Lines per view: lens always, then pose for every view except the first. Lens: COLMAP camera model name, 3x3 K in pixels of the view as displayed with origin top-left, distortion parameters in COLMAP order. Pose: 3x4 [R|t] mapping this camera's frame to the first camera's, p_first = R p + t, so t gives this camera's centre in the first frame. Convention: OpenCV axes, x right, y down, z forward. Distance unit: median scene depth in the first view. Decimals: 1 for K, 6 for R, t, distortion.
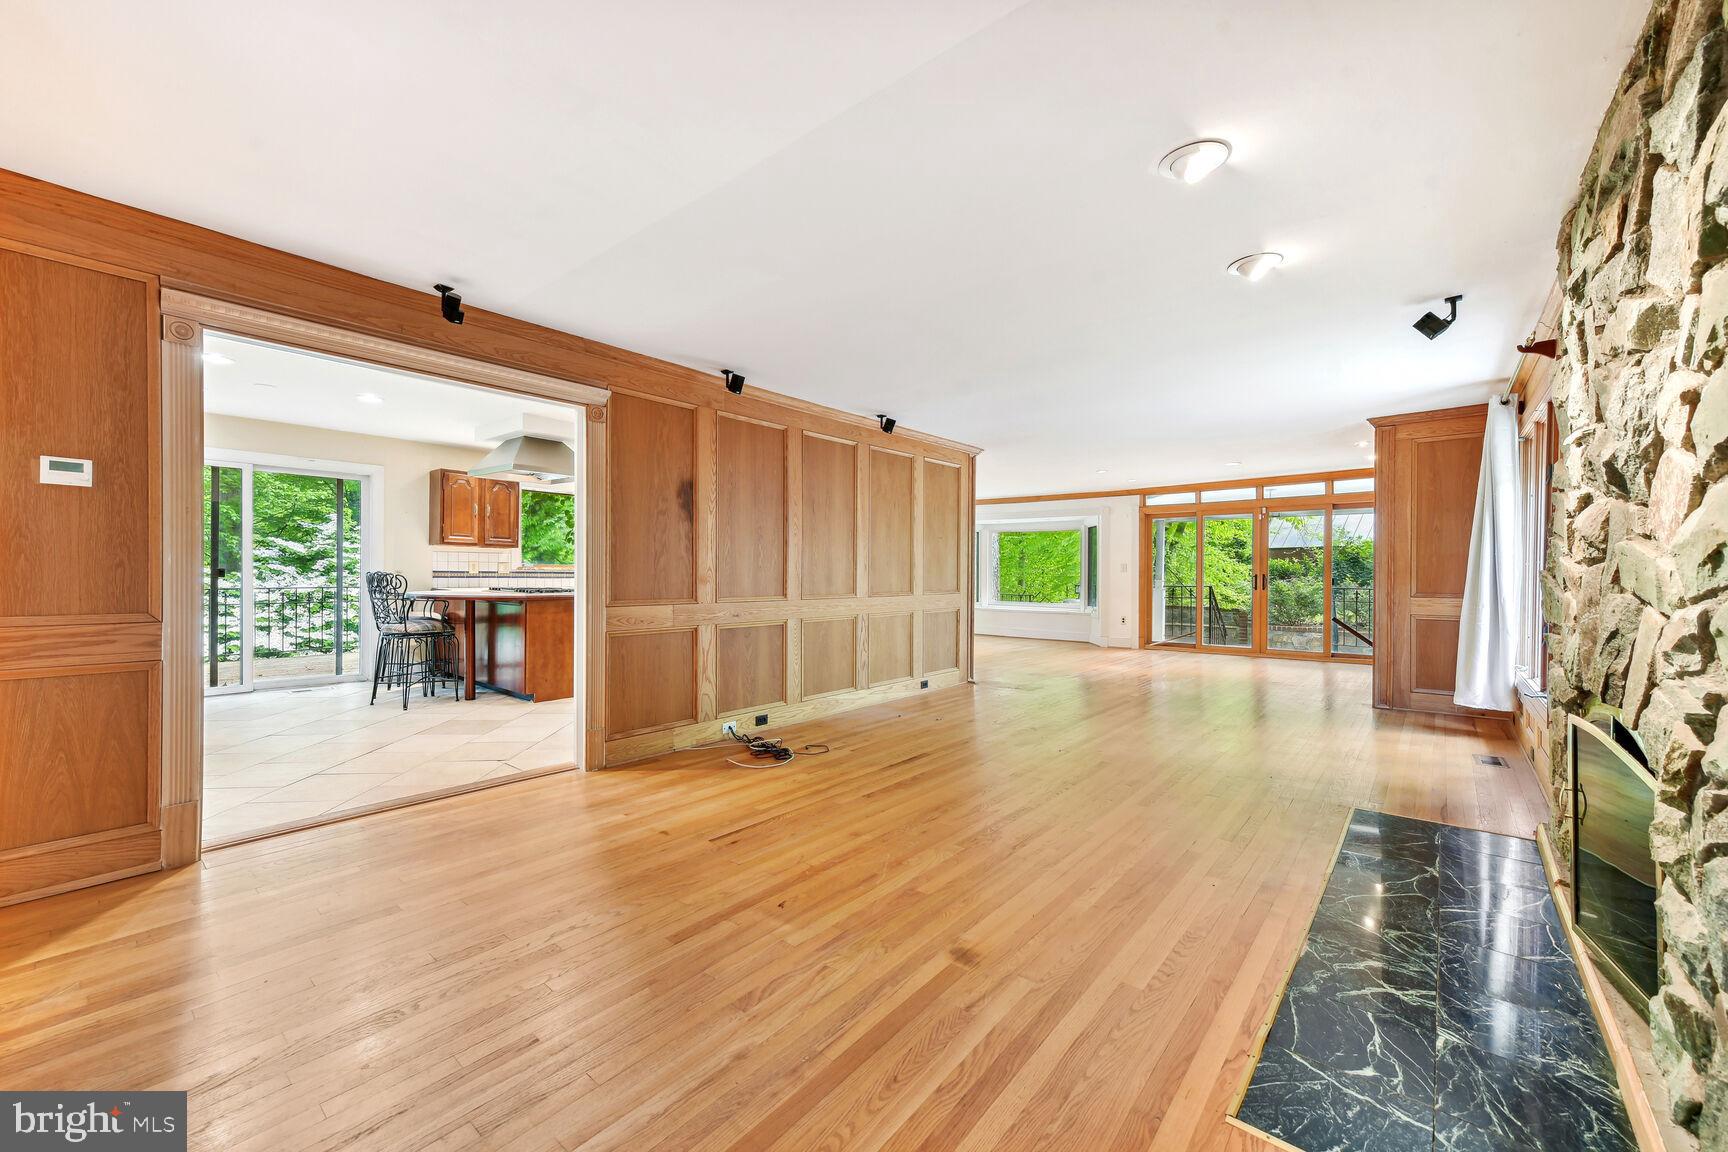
lens RADIAL K [[671.7, 0, 862.4], [0, 671.7, 576.8], [0, 0, 1]] dist [0.013881, -0.000228]
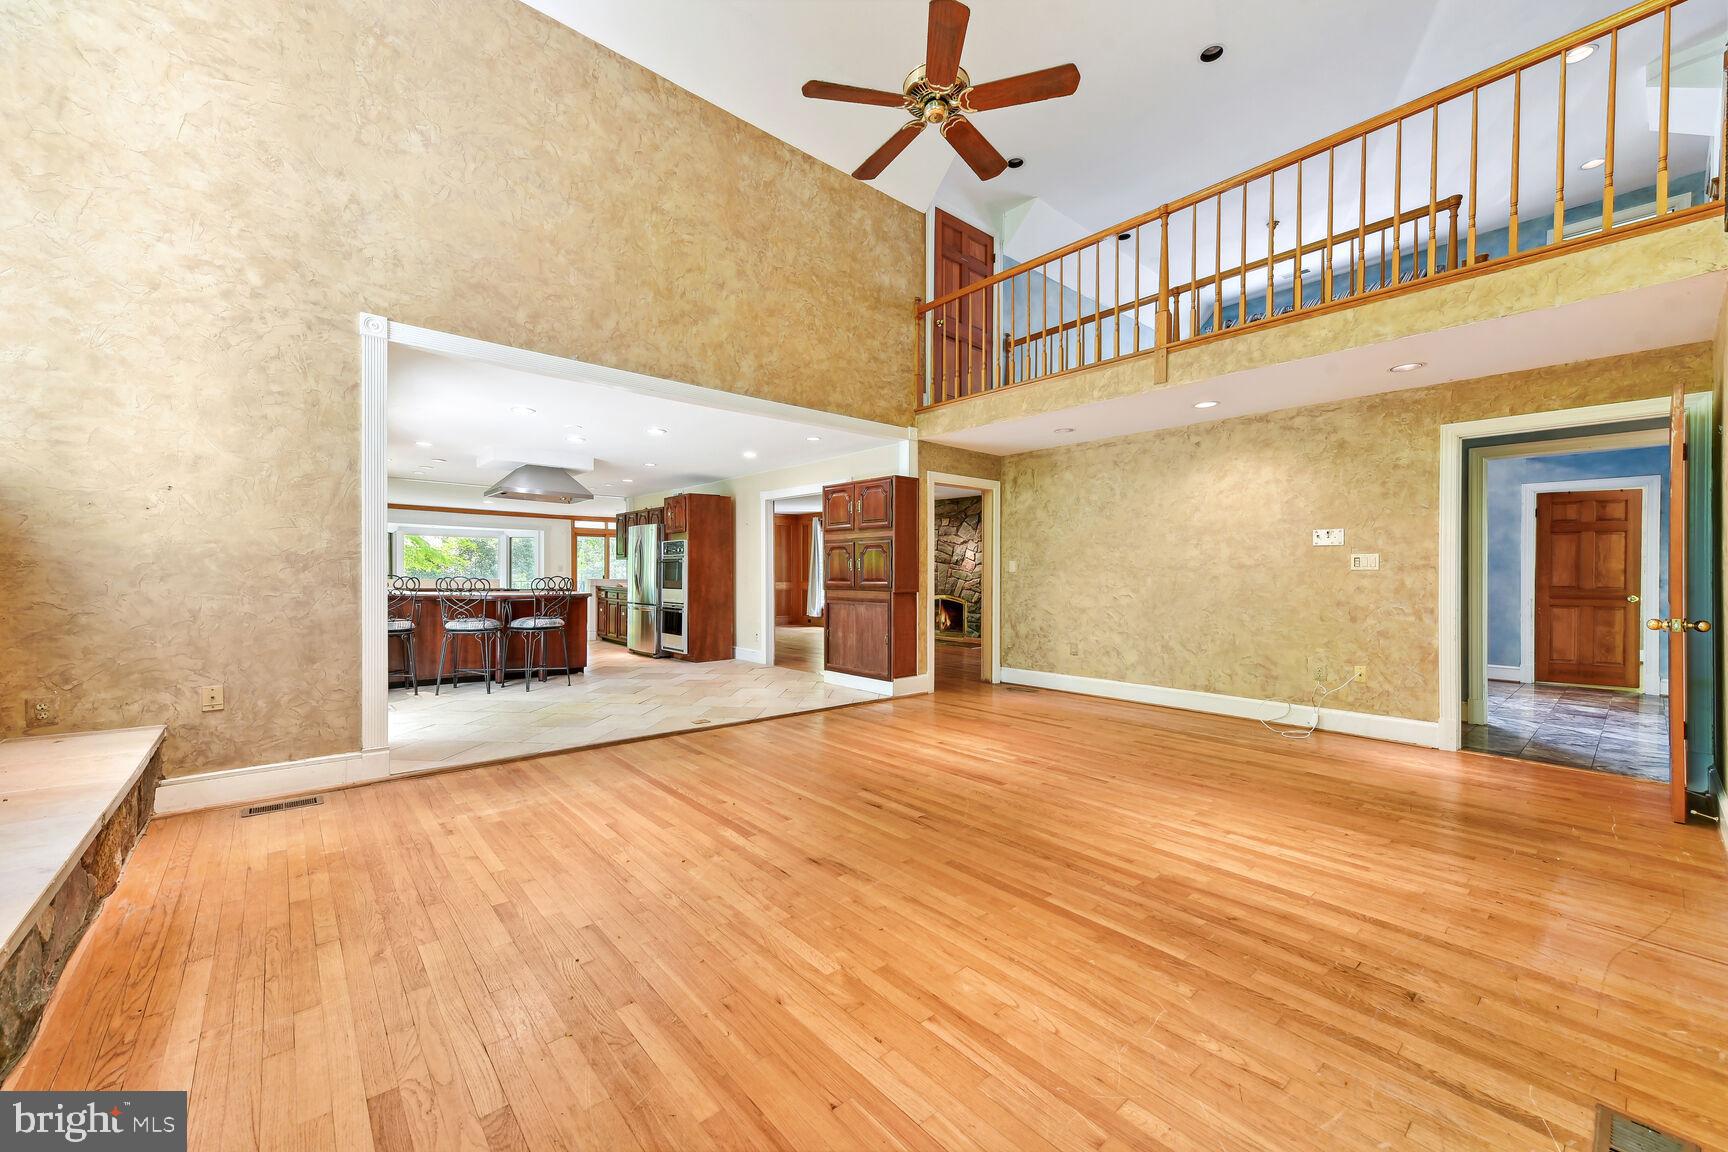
lens RADIAL K [[671.7, 0, 867.2], [0, 671.7, 573.7], [0, 0, 1]] dist [0.013881, -0.000228]
pose [[0.142151, -0.007531, 0.989816, -1.164020], [0.002707, 0.999970, 0.007220, -0.012039], [-0.989841, 0.001653, 0.142167, 0.159567]]
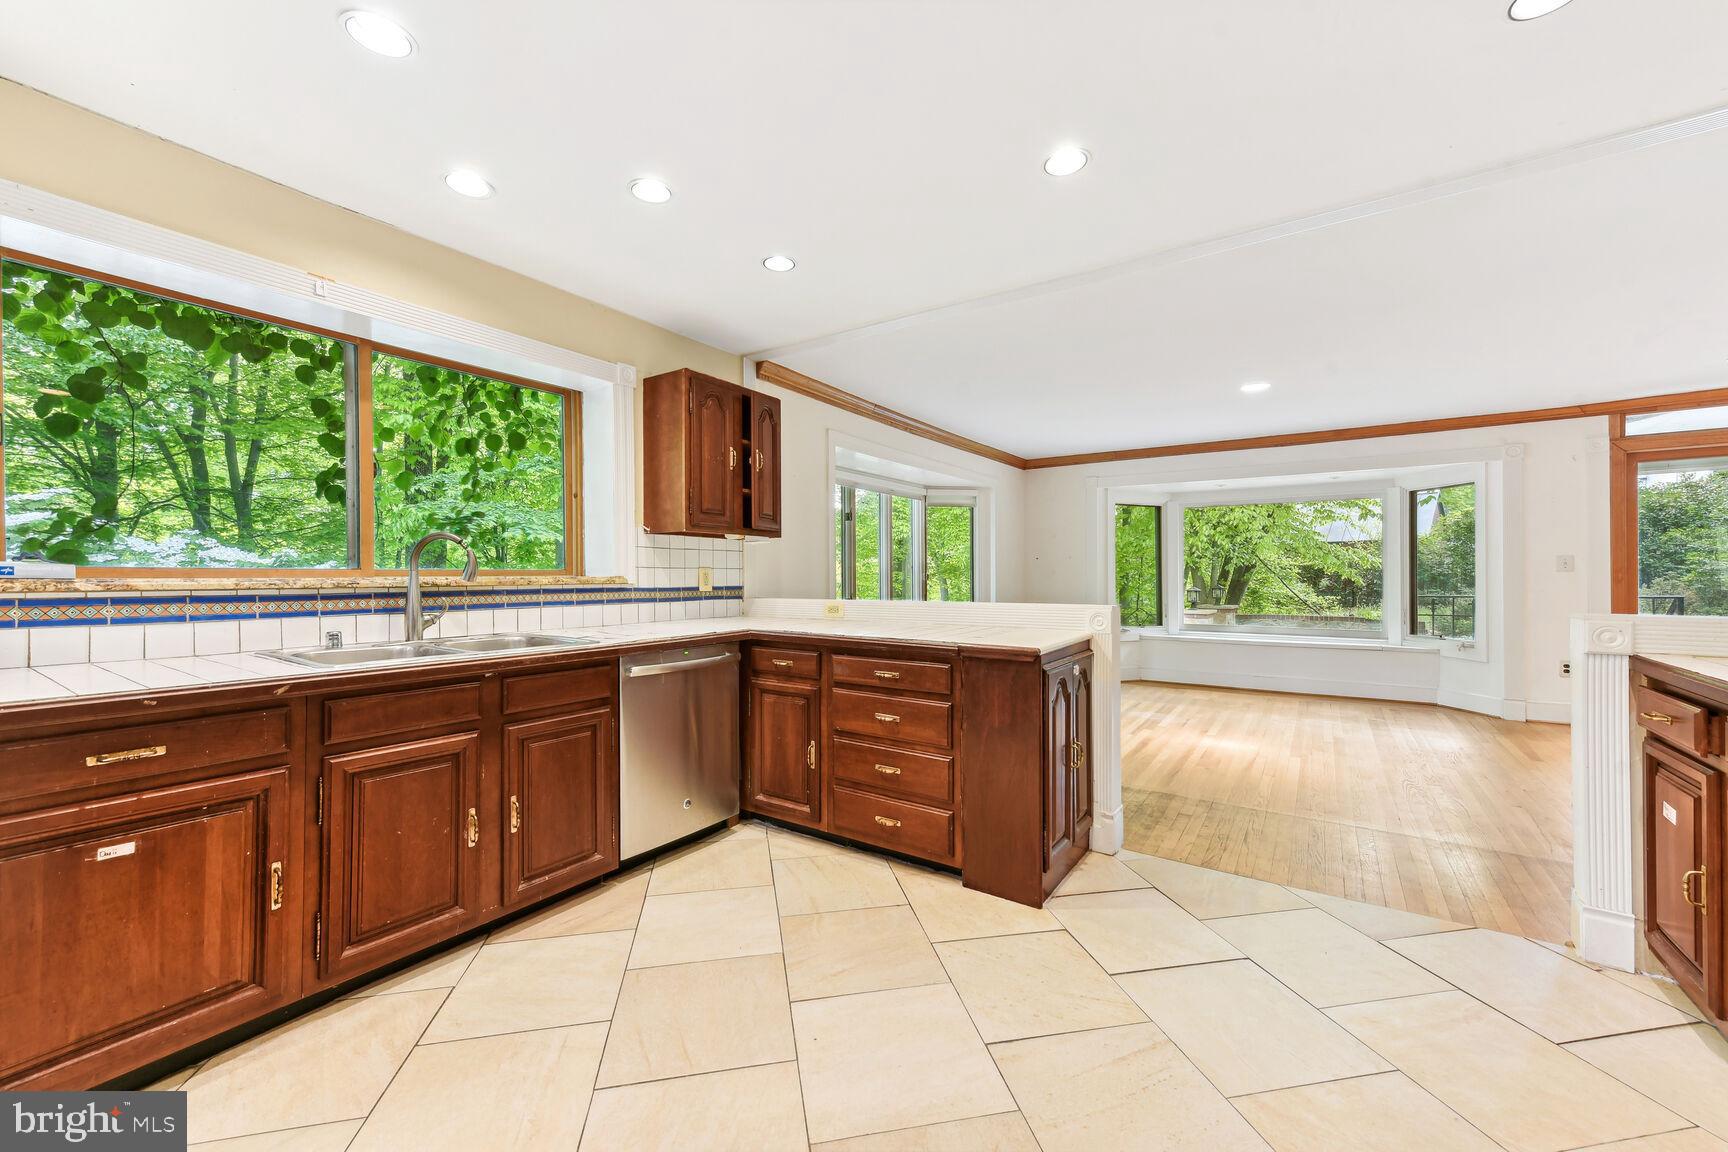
lens RADIAL K [[671.7, 0, 865.7], [0, 671.7, 580.3], [0, 0, 1]] dist [0.013881, -0.000228]
pose [[0.993393, -0.012743, 0.114055, -0.222203], [0.012580, 0.999919, 0.002155, -0.009758], [-0.114074, -0.000706, 0.993472, 0.671818]]
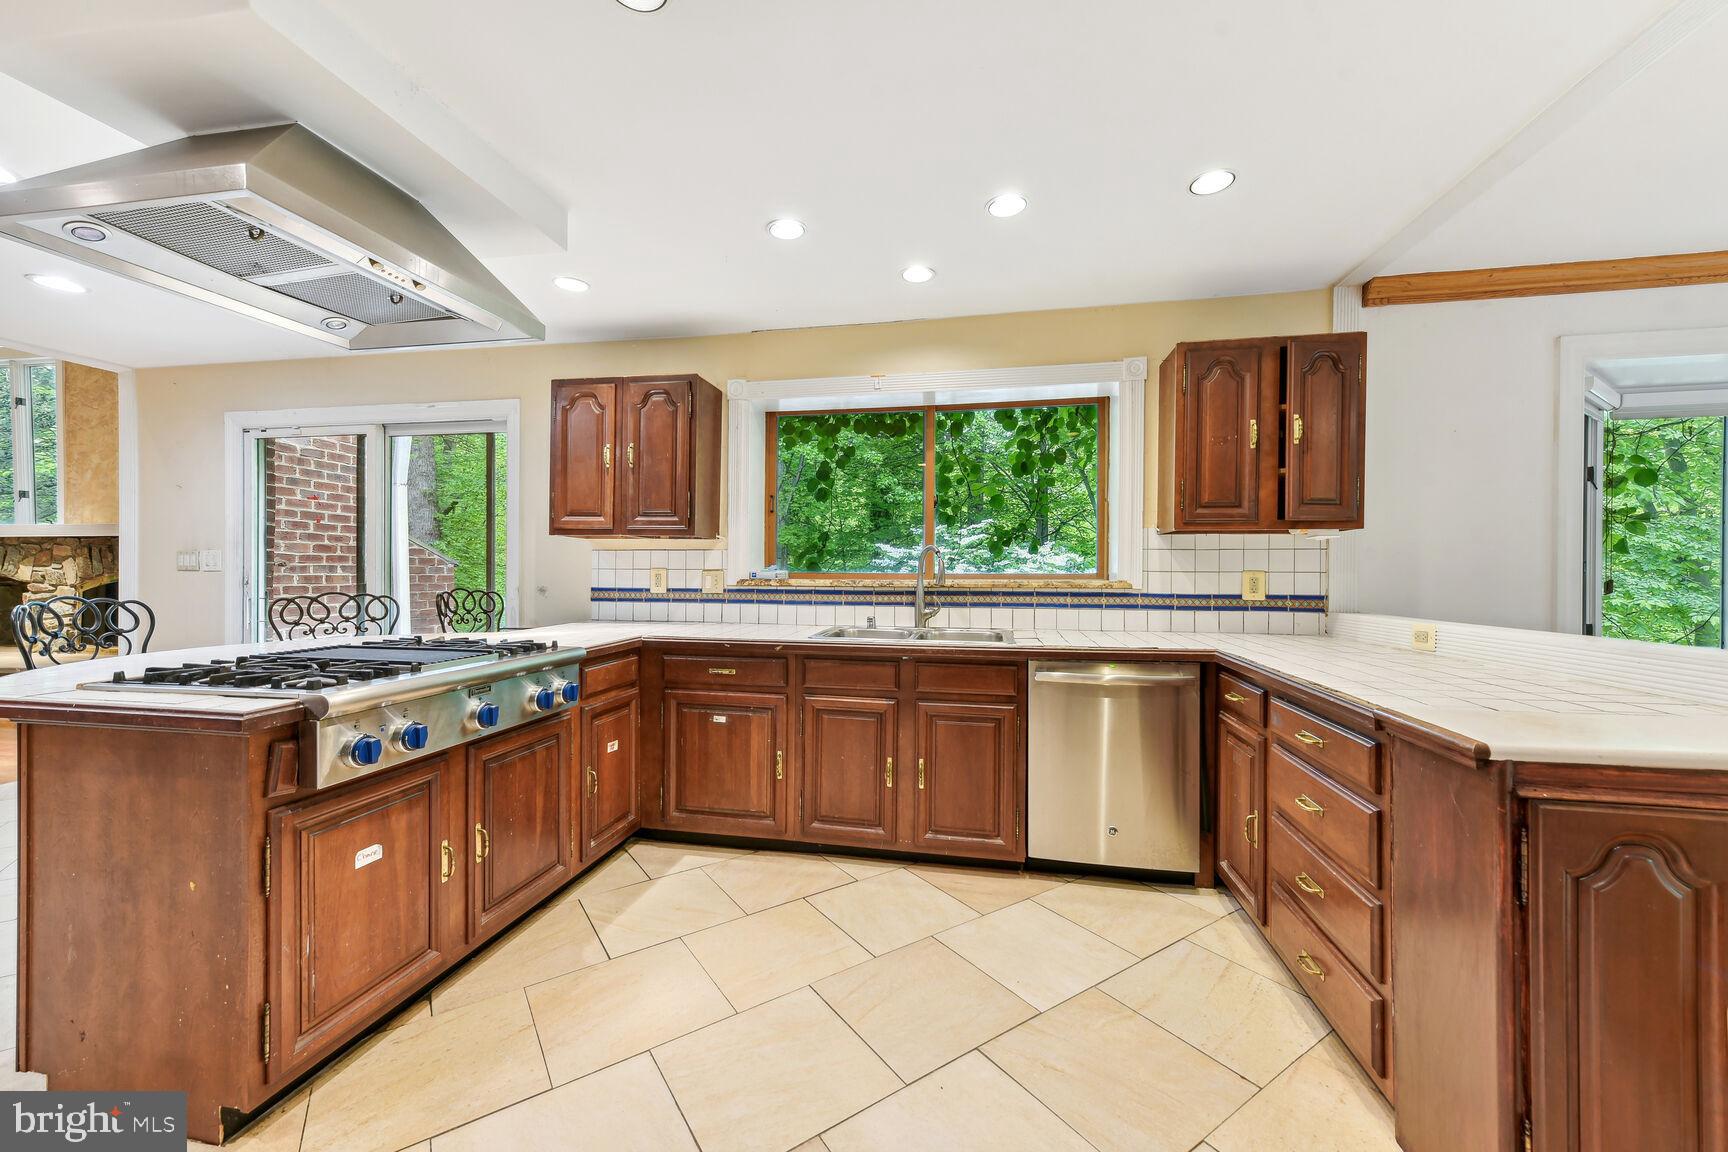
lens RADIAL K [[671.7, 0, 853.6], [0, 671.7, 578.5], [0, 0, 1]] dist [0.013881, -0.000228]
pose [[0.491207, -0.000004, -0.871043, -0.069389], [-0.004928, 0.999984, -0.002784, -0.012464], [0.871029, 0.005660, 0.491199, 0.758012]]
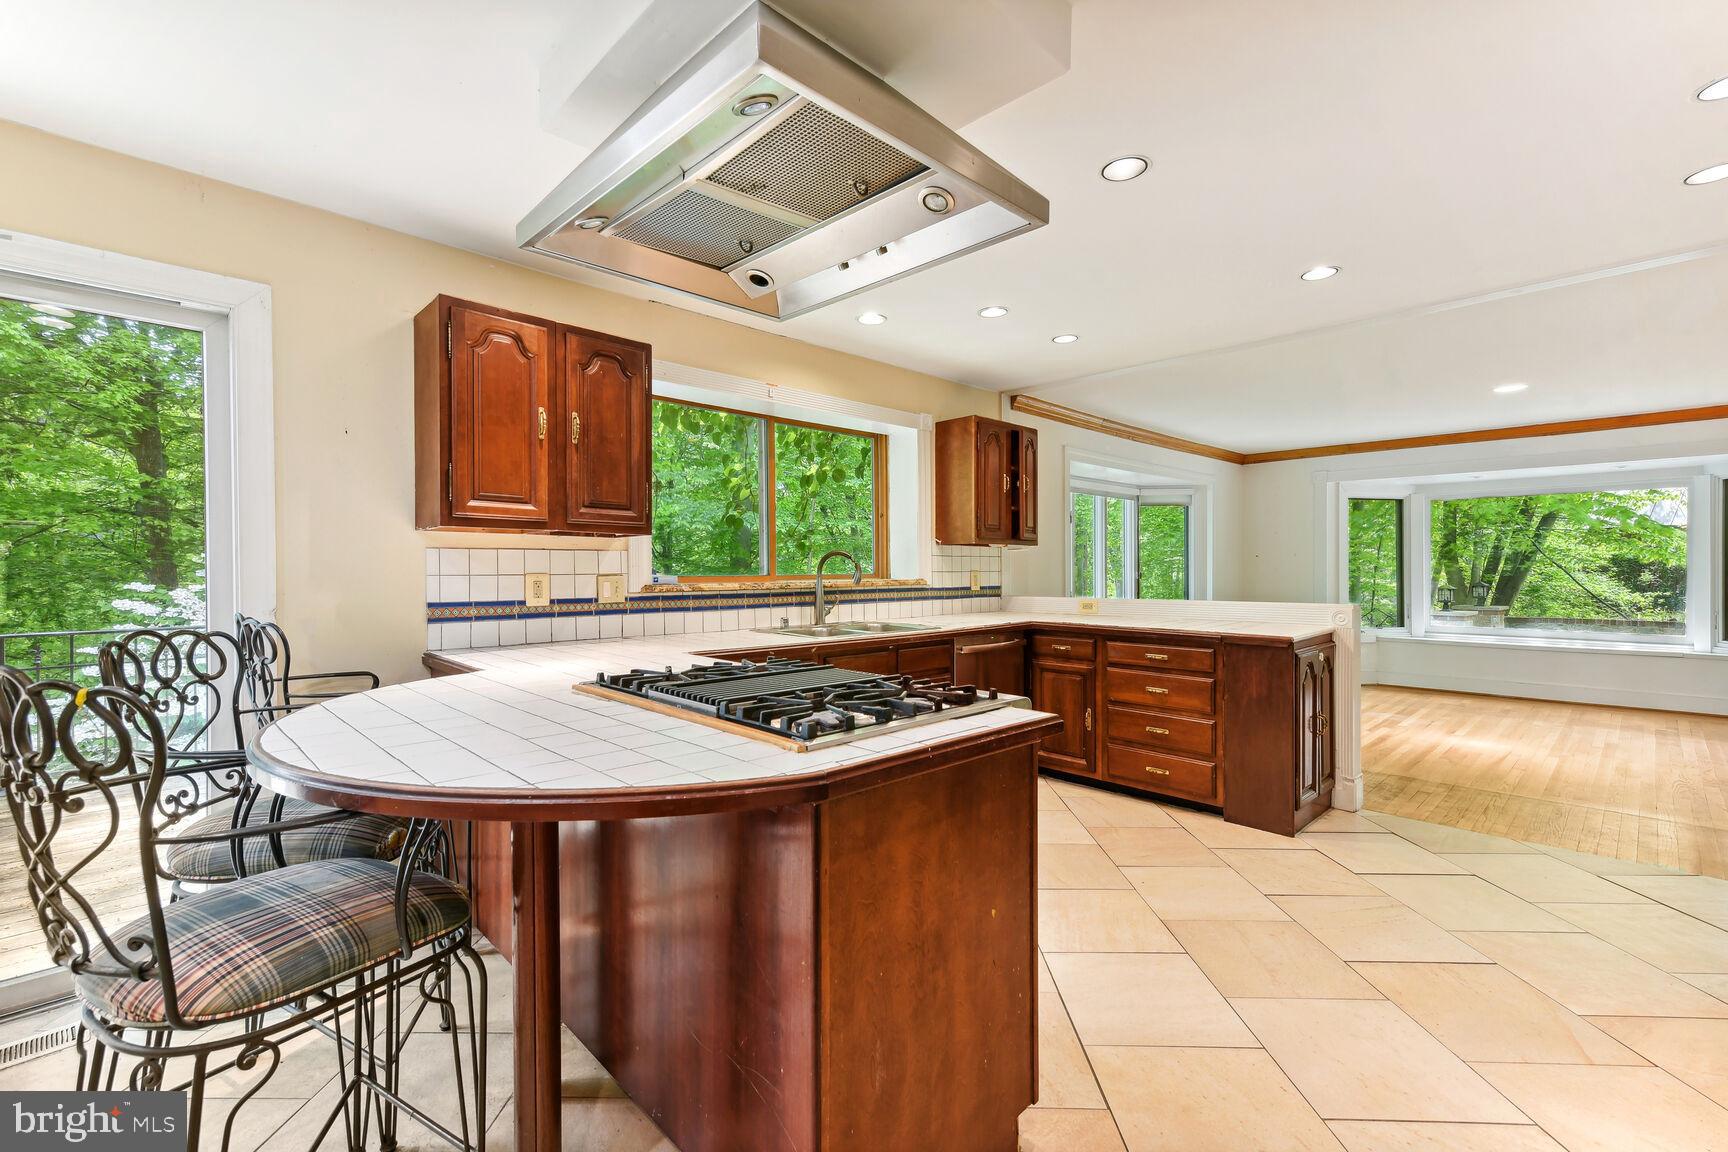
lens RADIAL K [[738.5, 0, 857.3], [0, 738.5, 580.7], [0, 0, 1]] dist [0.009308, -0.000946]
pose [[0.994111, -0.013676, -0.107496, -0.305809], [0.014555, 0.999867, 0.007396, -0.016340], [0.107380, -0.008917, 0.994178, 0.525081]]
